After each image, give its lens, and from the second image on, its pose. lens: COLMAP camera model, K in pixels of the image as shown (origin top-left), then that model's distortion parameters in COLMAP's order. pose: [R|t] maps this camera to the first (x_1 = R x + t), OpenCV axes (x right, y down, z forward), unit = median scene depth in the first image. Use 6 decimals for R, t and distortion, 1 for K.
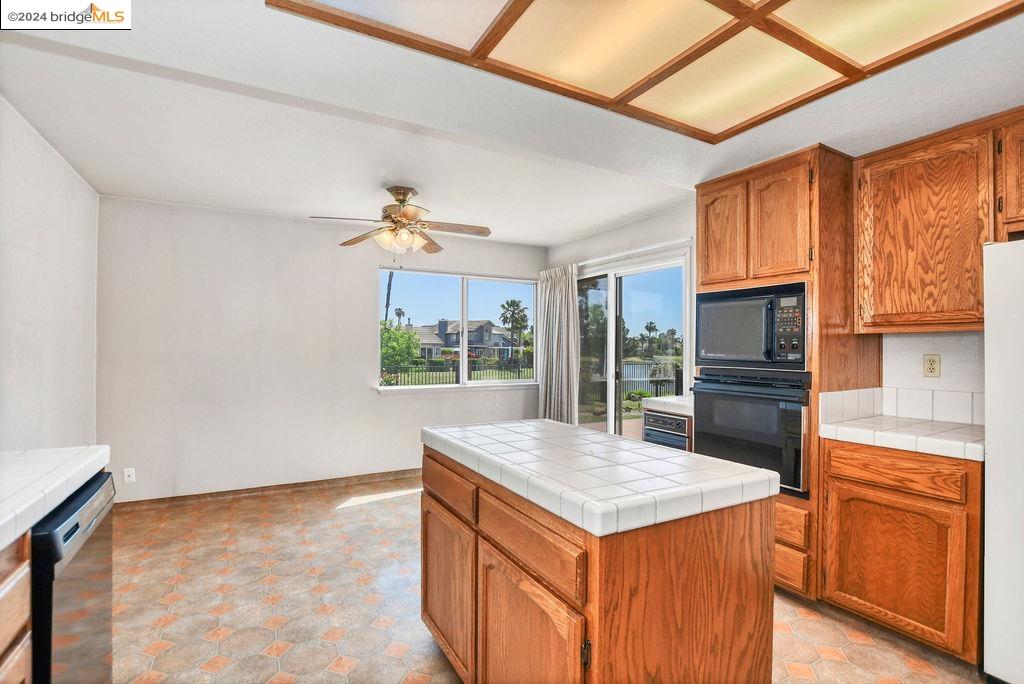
lens RADIAL K [[477.5, 0, 509.9], [0, 477.5, 351.2], [0, 0, 1]] dist [-0.002491, -0.000193]
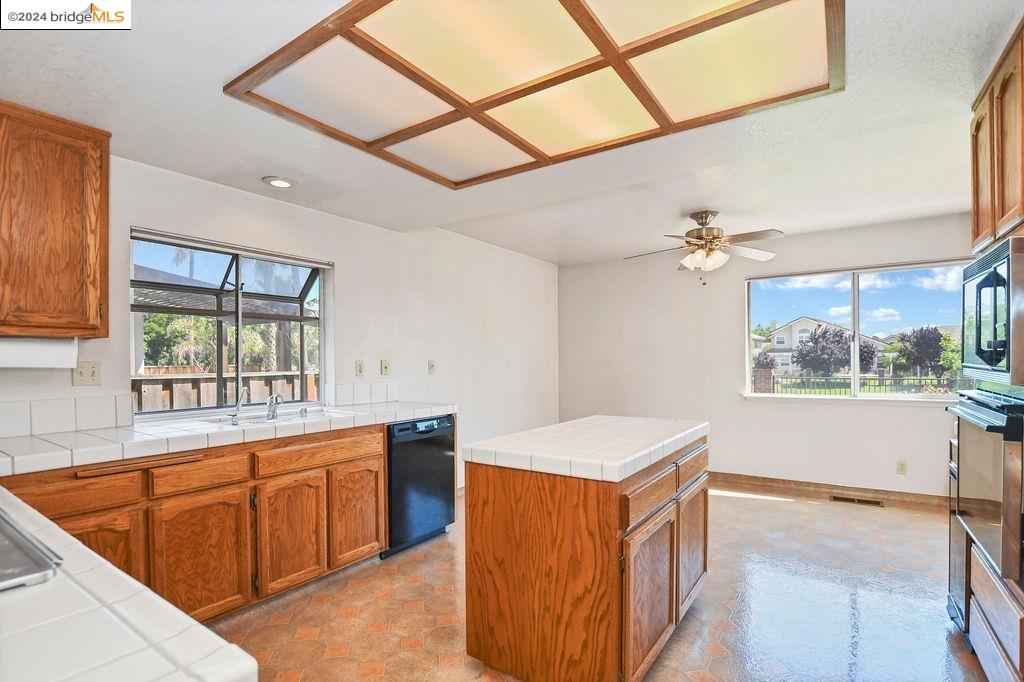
lens RADIAL K [[486.1, 0, 528.6], [0, 486.1, 366.0], [0, 0, 1]] dist [-0.028805, -0.000589]
pose [[0.463011, 0.002315, -0.886349, 1.524393], [0.005902, 0.999966, 0.005695, 0.021299], [0.886333, -0.007868, 0.462982, 0.303765]]
